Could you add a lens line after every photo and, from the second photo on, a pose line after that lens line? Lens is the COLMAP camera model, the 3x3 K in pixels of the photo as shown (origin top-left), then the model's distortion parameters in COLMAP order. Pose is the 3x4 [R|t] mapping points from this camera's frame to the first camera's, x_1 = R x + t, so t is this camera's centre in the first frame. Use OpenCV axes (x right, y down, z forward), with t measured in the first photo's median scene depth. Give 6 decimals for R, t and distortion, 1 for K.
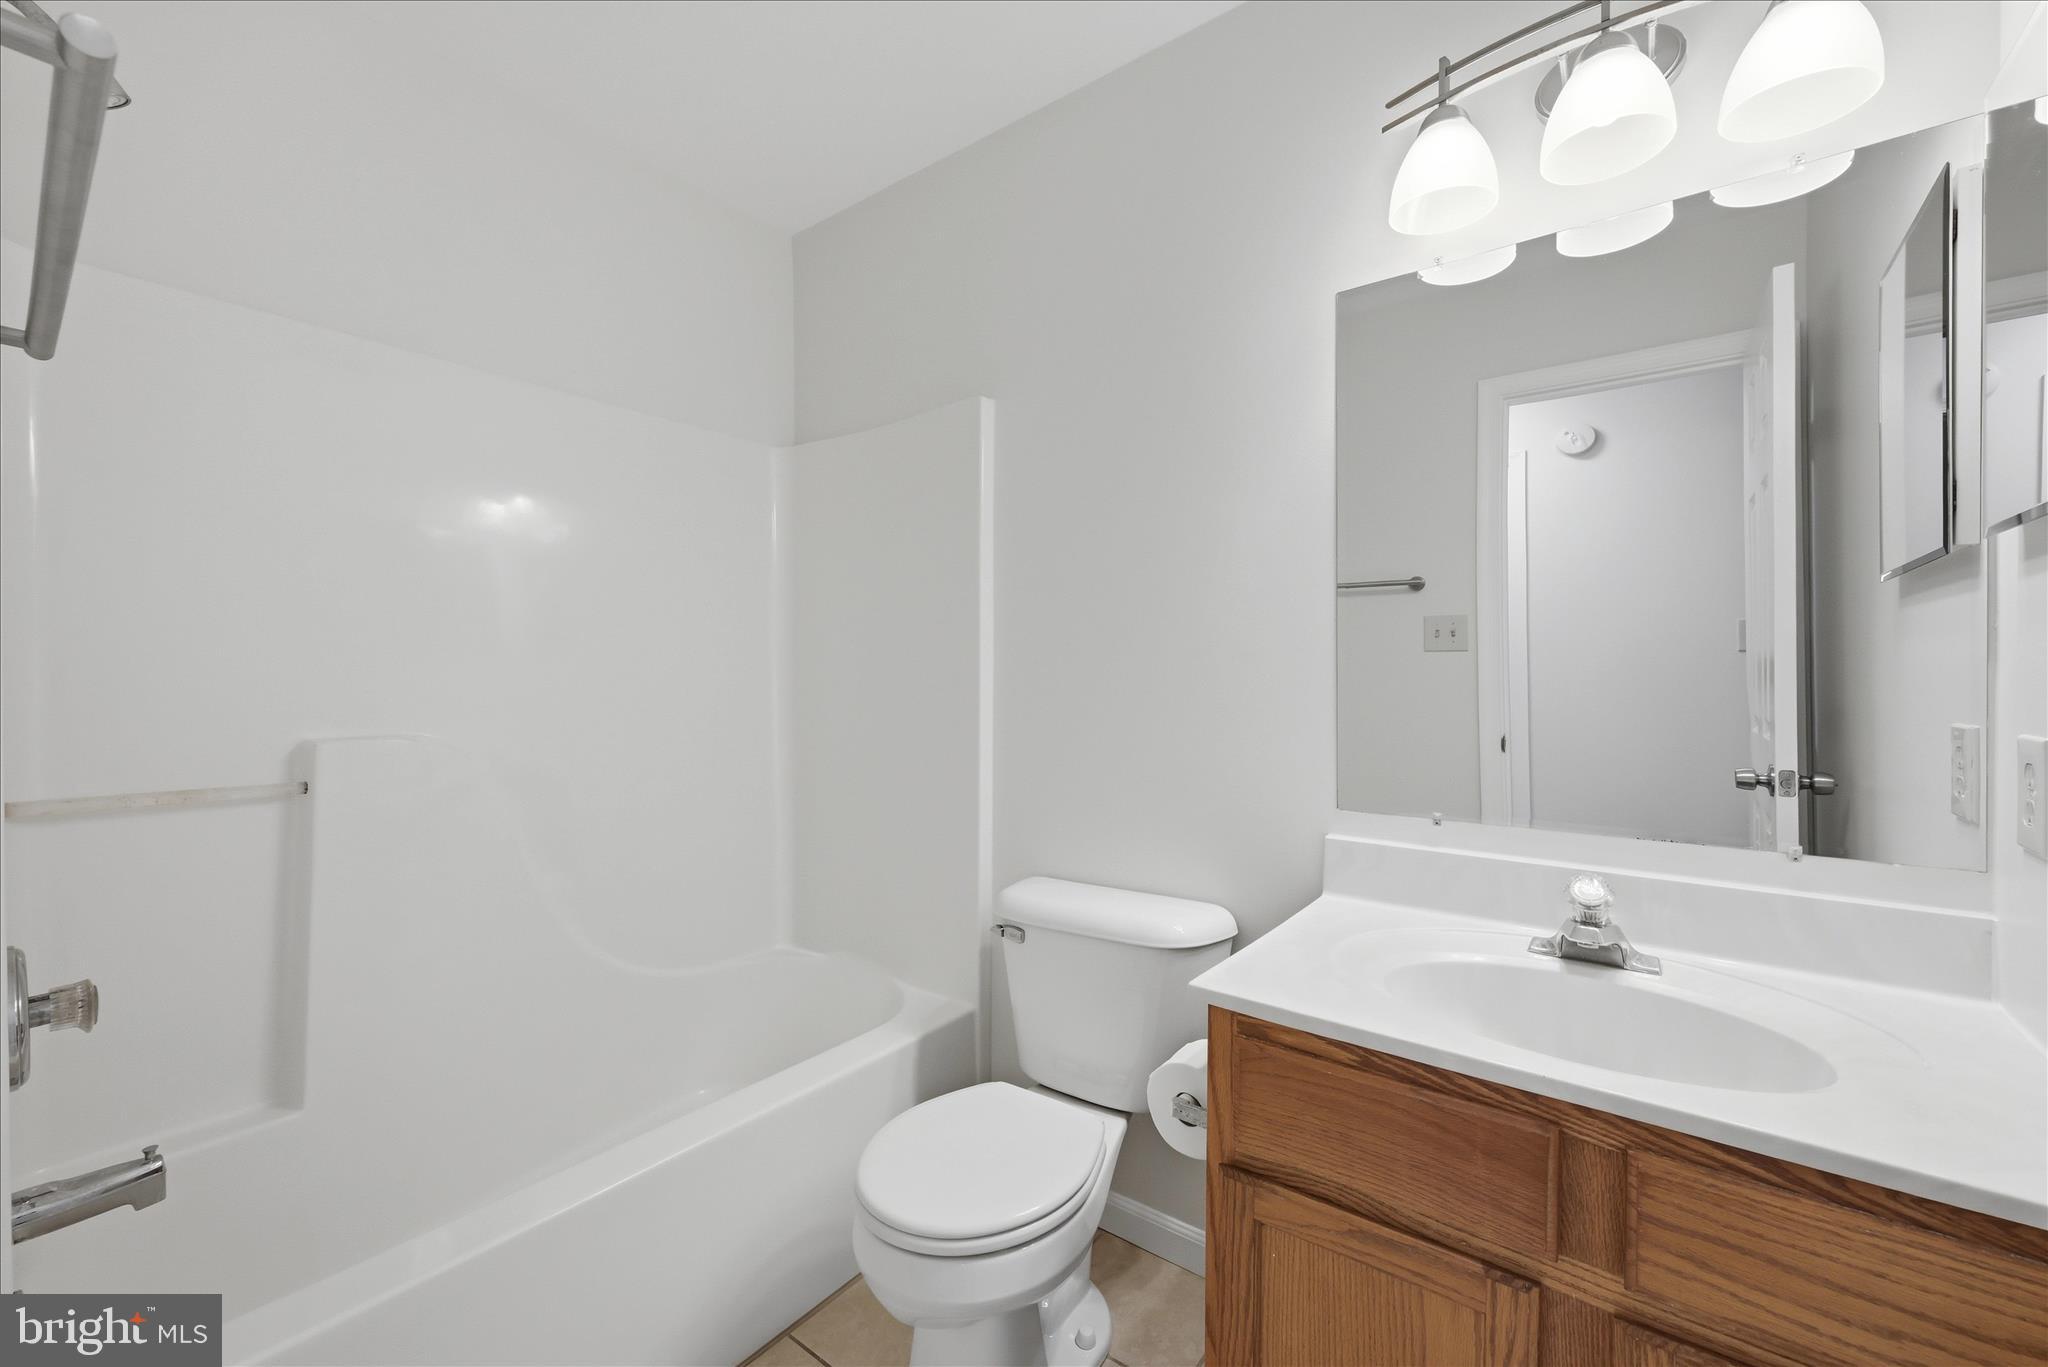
lens RADIAL K [[812.7, 0, 1027.4], [0, 812.7, 680.9], [0, 0, 1]] dist [0.001551, 0.000391]
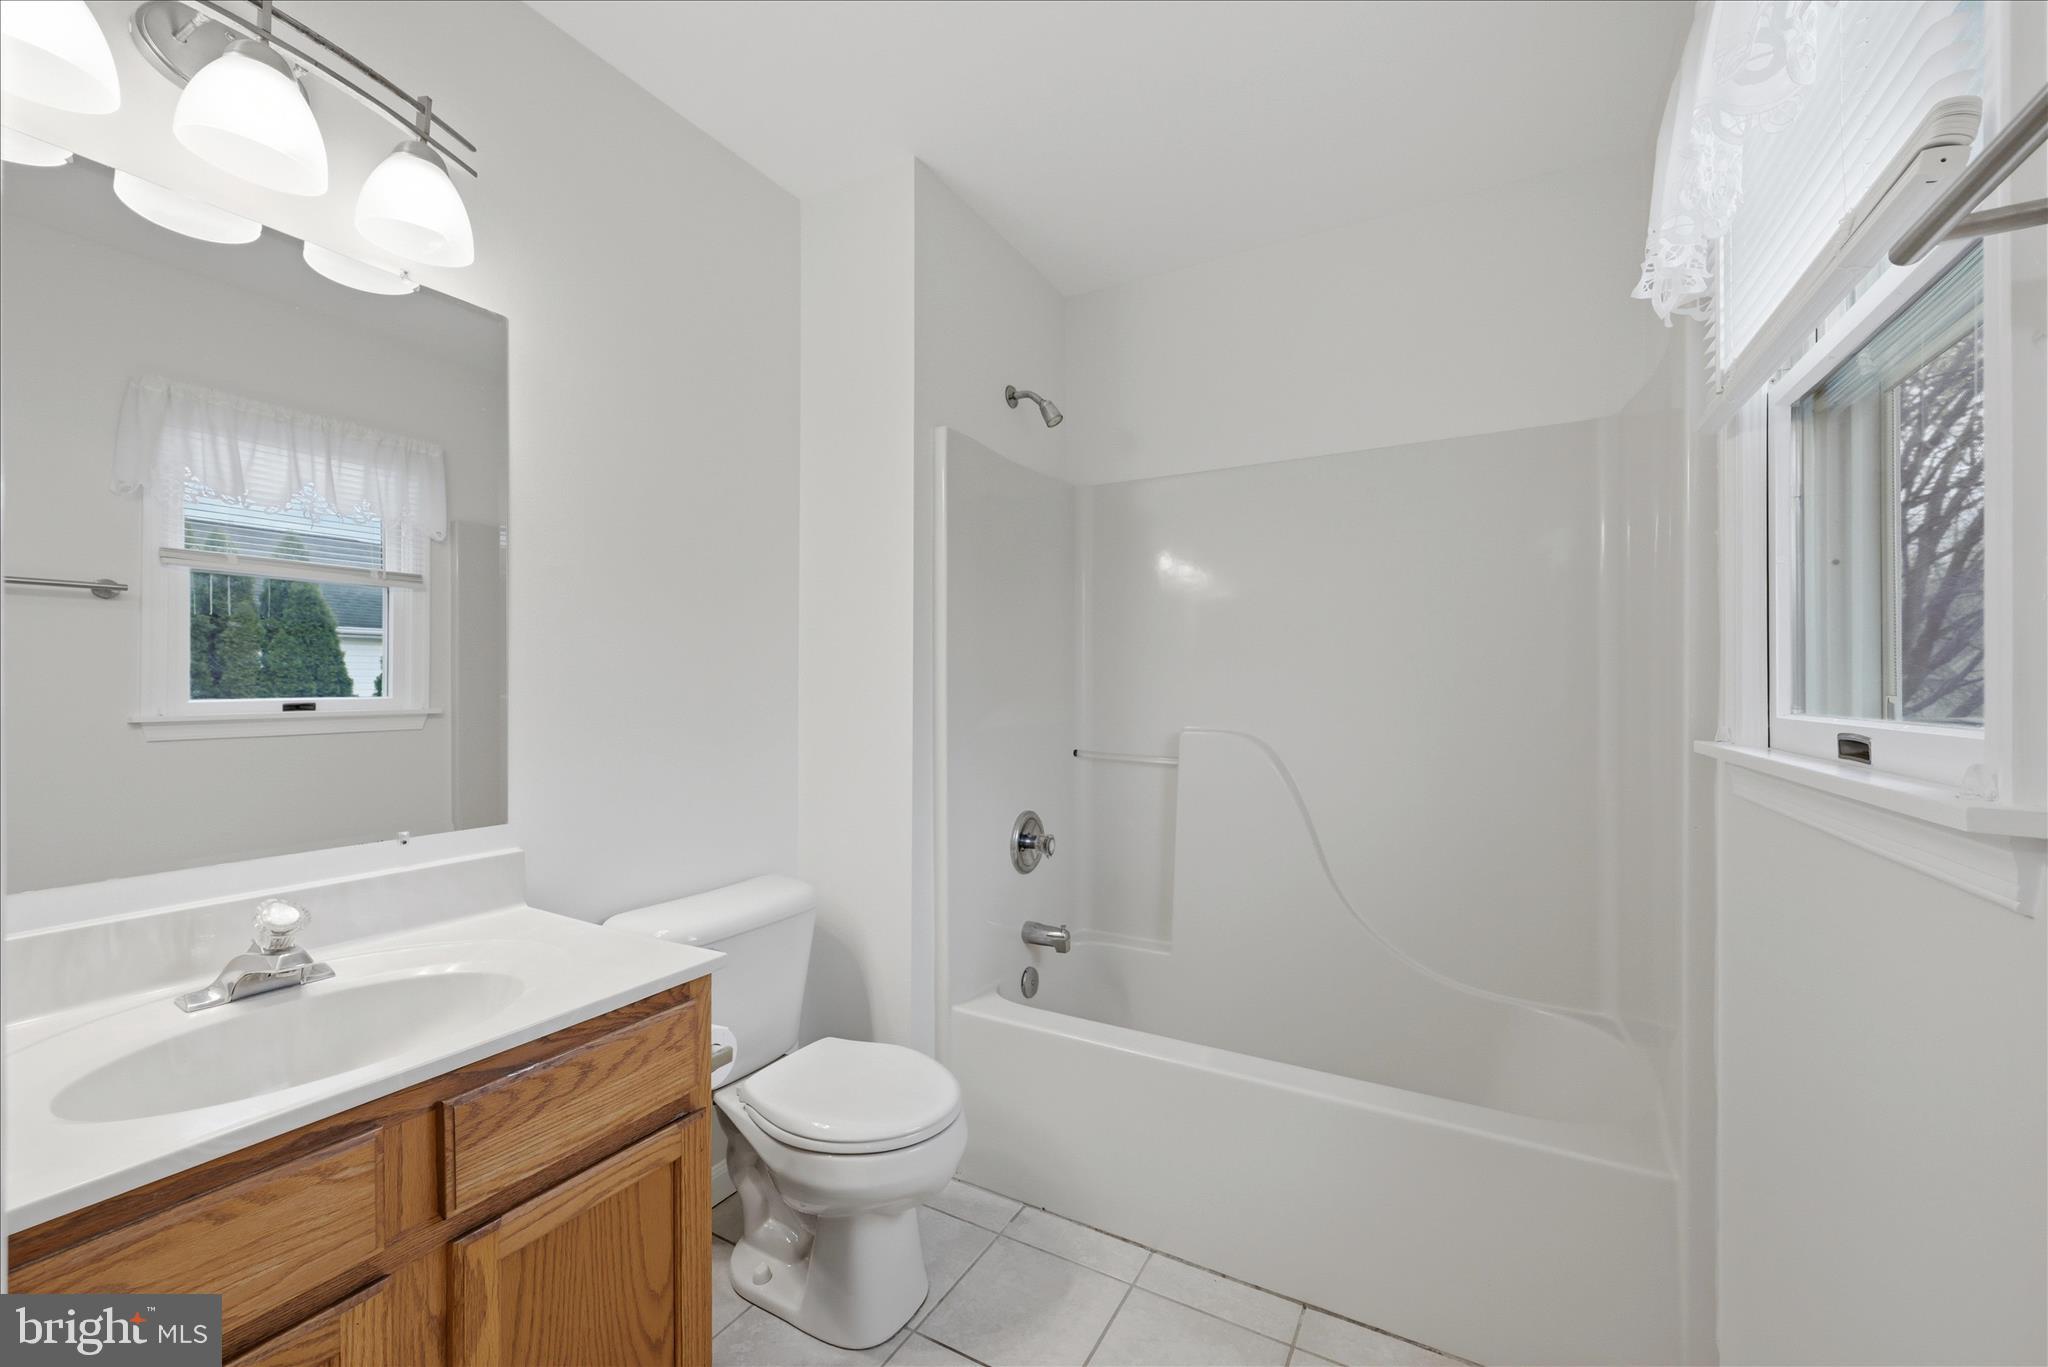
lens RADIAL K [[812.7, 0, 1027.4], [0, 812.7, 680.9], [0, 0, 1]] dist [0.001551, 0.000391]
pose [[-0.154527, 0.014375, 0.987884, -0.426344], [0.003961, 0.999895, -0.013930, -0.006540], [-0.987981, 0.001760, -0.154567, 0.266456]]
